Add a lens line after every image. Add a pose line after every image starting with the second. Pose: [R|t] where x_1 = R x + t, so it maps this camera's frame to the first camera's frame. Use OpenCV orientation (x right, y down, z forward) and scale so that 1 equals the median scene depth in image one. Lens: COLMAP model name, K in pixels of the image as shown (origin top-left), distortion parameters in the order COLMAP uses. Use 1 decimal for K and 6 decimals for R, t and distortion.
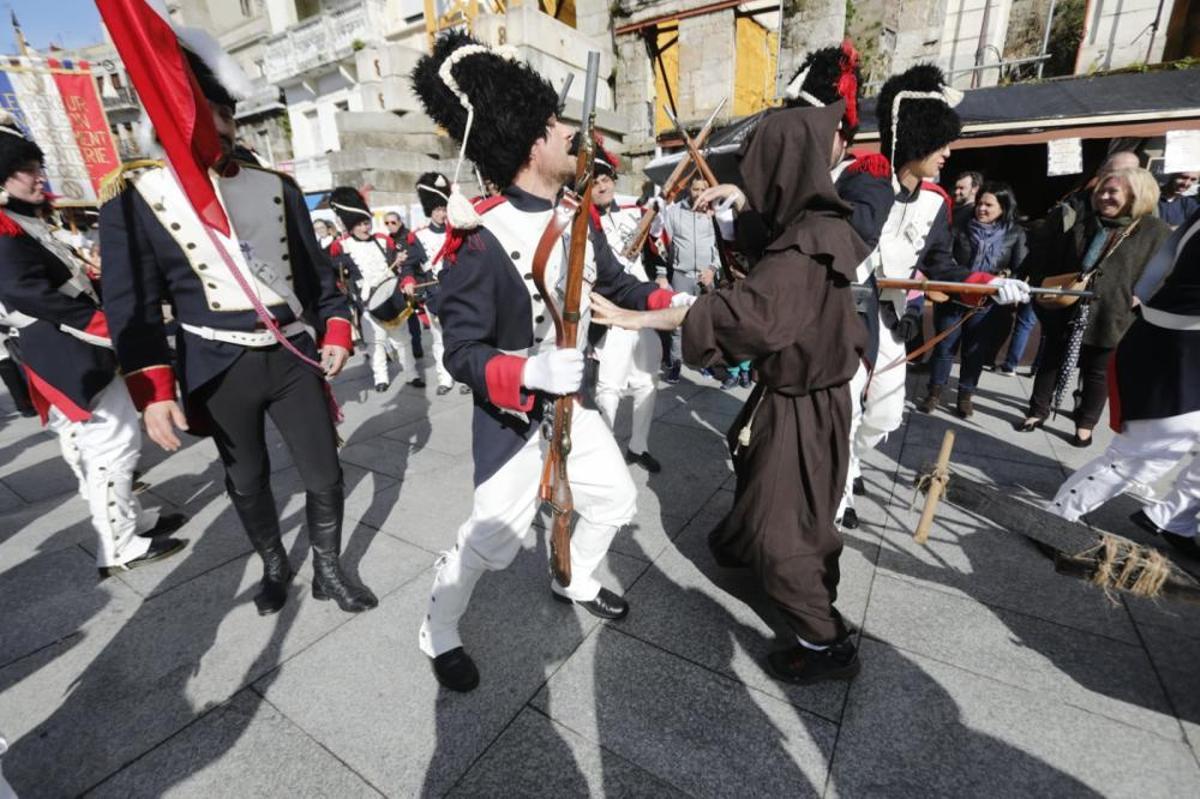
lens RADIAL K [[525.8, 0, 606.9], [0, 525.8, 402.1], [0, 0, 1]] dist [-0.000135, 0.001343]
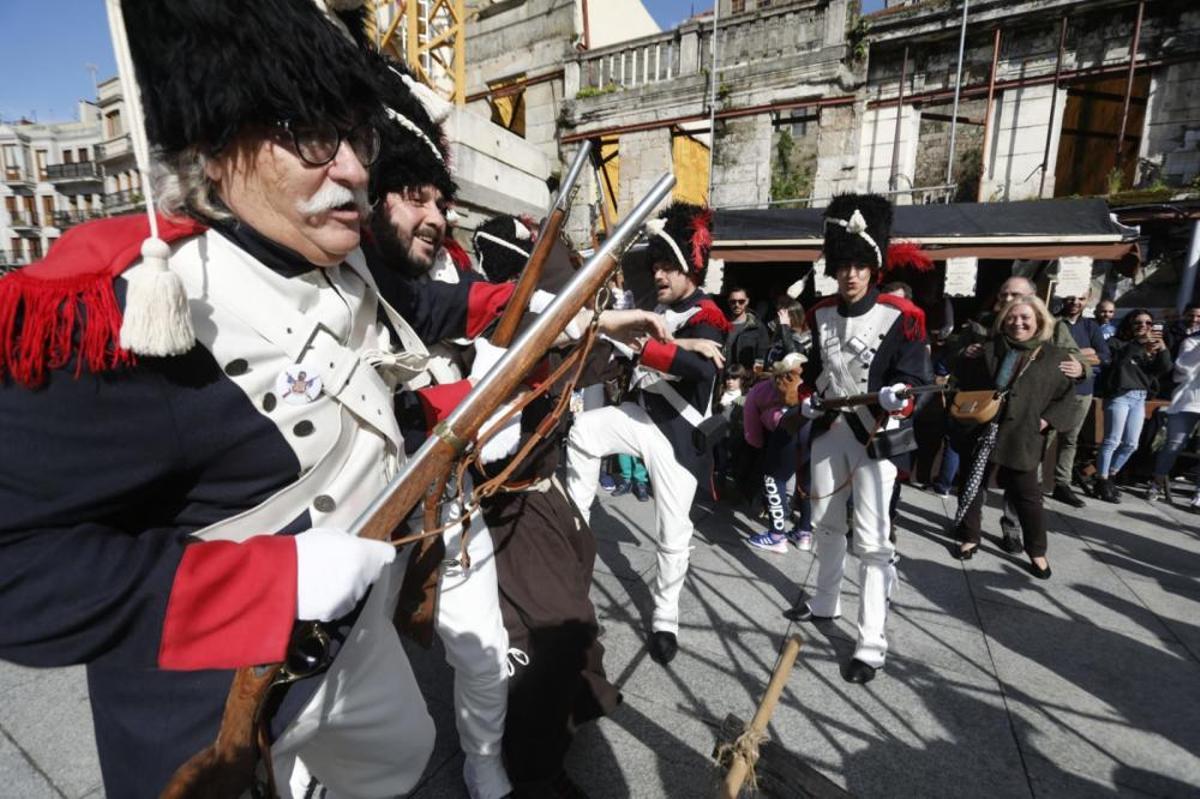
lens RADIAL K [[525.8, 0, 604.1], [0, 525.8, 401.9], [0, 0, 1]] dist [-0.000135, 0.001343]
pose [[0.997243, 0.040195, 0.062381, 0.065727], [-0.029380, 0.985772, -0.165502, -0.023227], [-0.068146, 0.163213, 0.984235, 0.055342]]
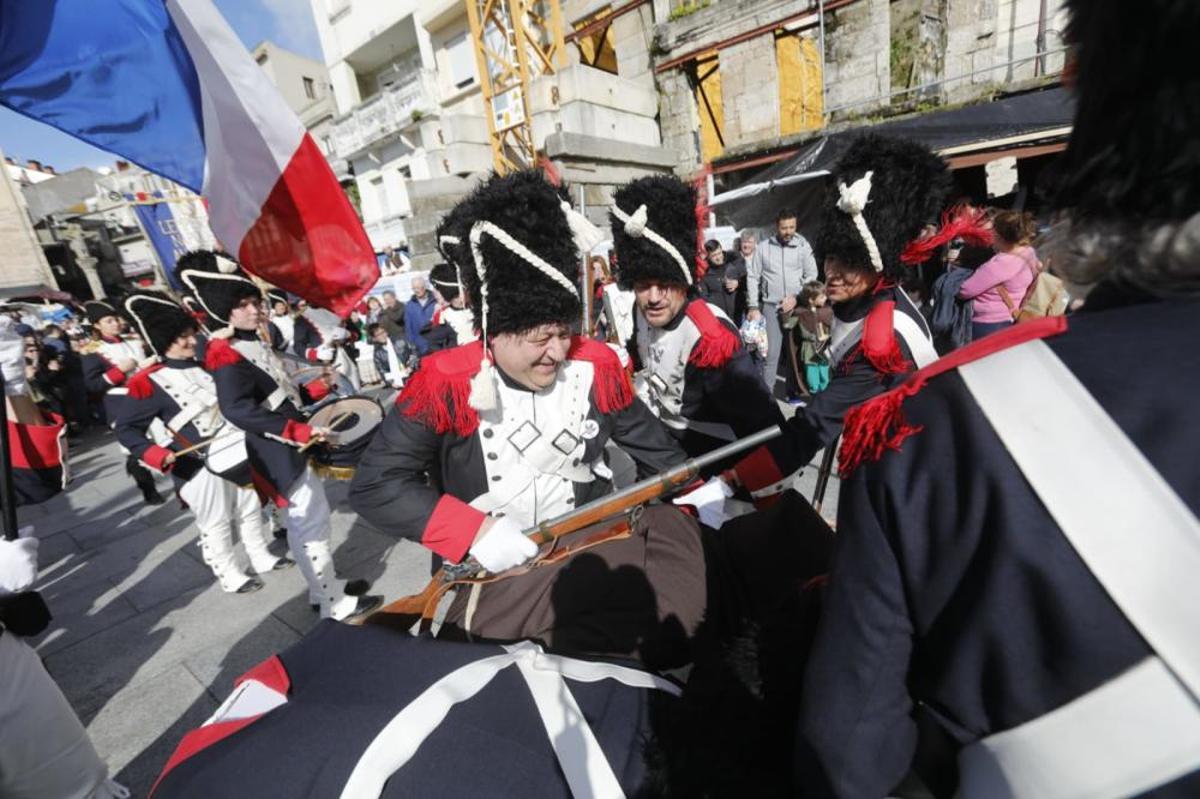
lens RADIAL K [[525.8, 0, 606.7], [0, 525.8, 402.0], [0, 0, 1]] dist [-0.000135, 0.001343]
pose [[0.990913, -0.083662, -0.105316, -0.029351], [0.079794, 0.995991, -0.040428, -0.021286], [0.108276, 0.031657, 0.993617, -0.020802]]
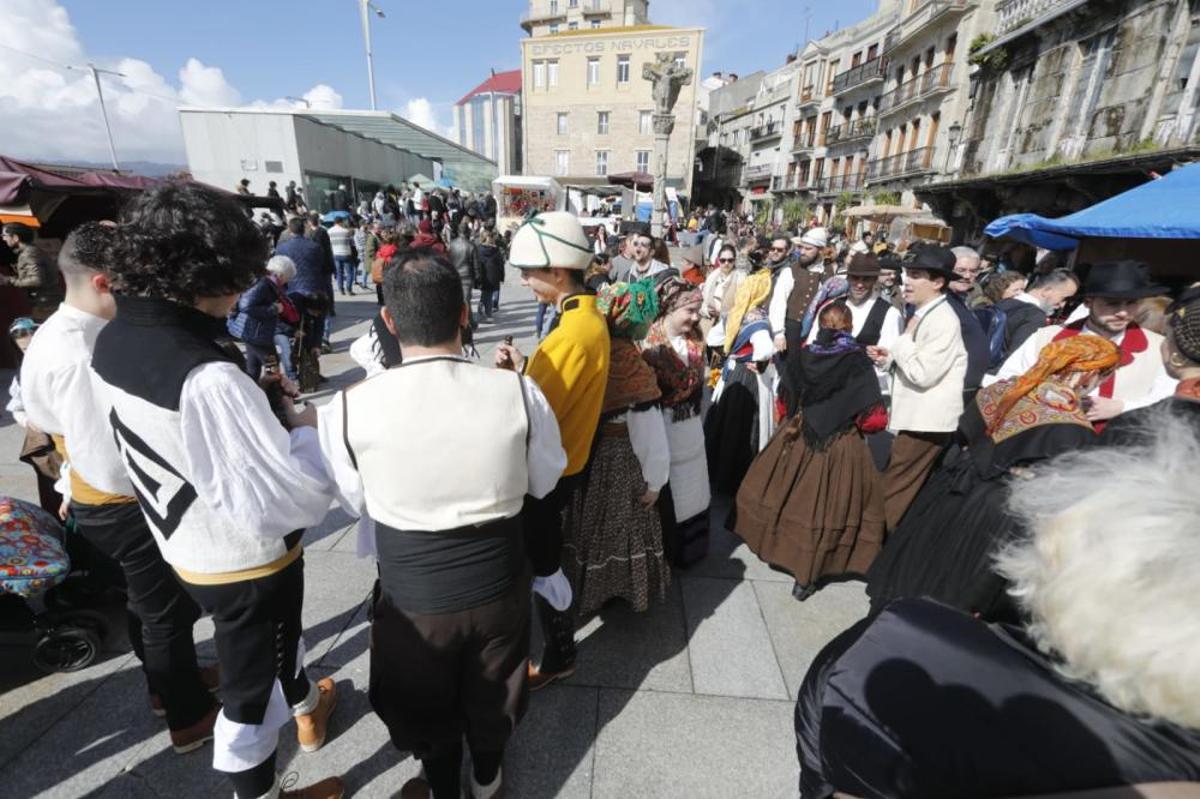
lens RADIAL K [[525.8, 0, 606.1], [0, 525.8, 399.4], [0, 0, 1]] dist [-0.000135, 0.001343]
pose [[0.478668, 0.320215, -0.817520, -0.836521], [-0.310235, 0.932742, 0.183701, -0.314128], [0.821359, 0.165692, 0.545816, 0.867590]]
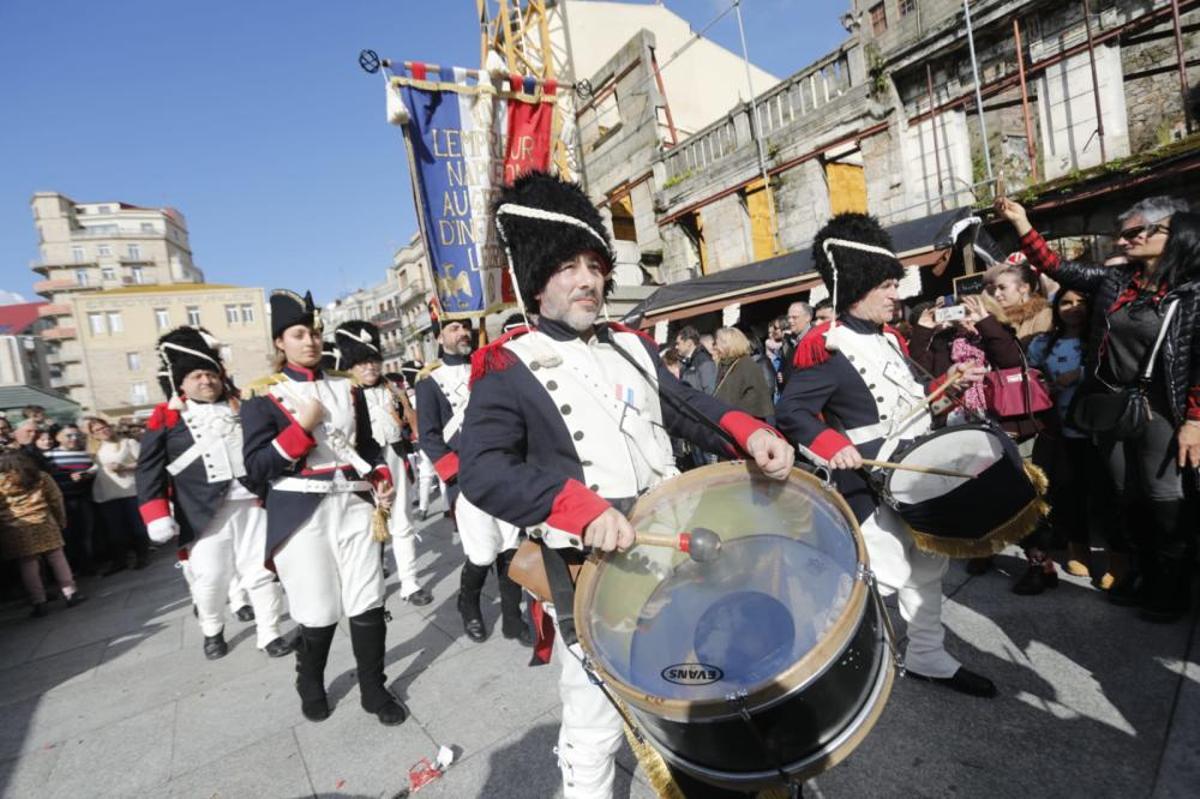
lens RADIAL K [[525.8, 0, 603.0], [0, 525.8, 403.0], [0, 0, 1]] dist [-0.000135, 0.001343]
pose [[0.932830, -0.091317, -0.348554, 0.335223], [0.002277, 0.968827, -0.247728, 0.039362], [0.360311, 0.230295, 0.903958, -0.119428]]
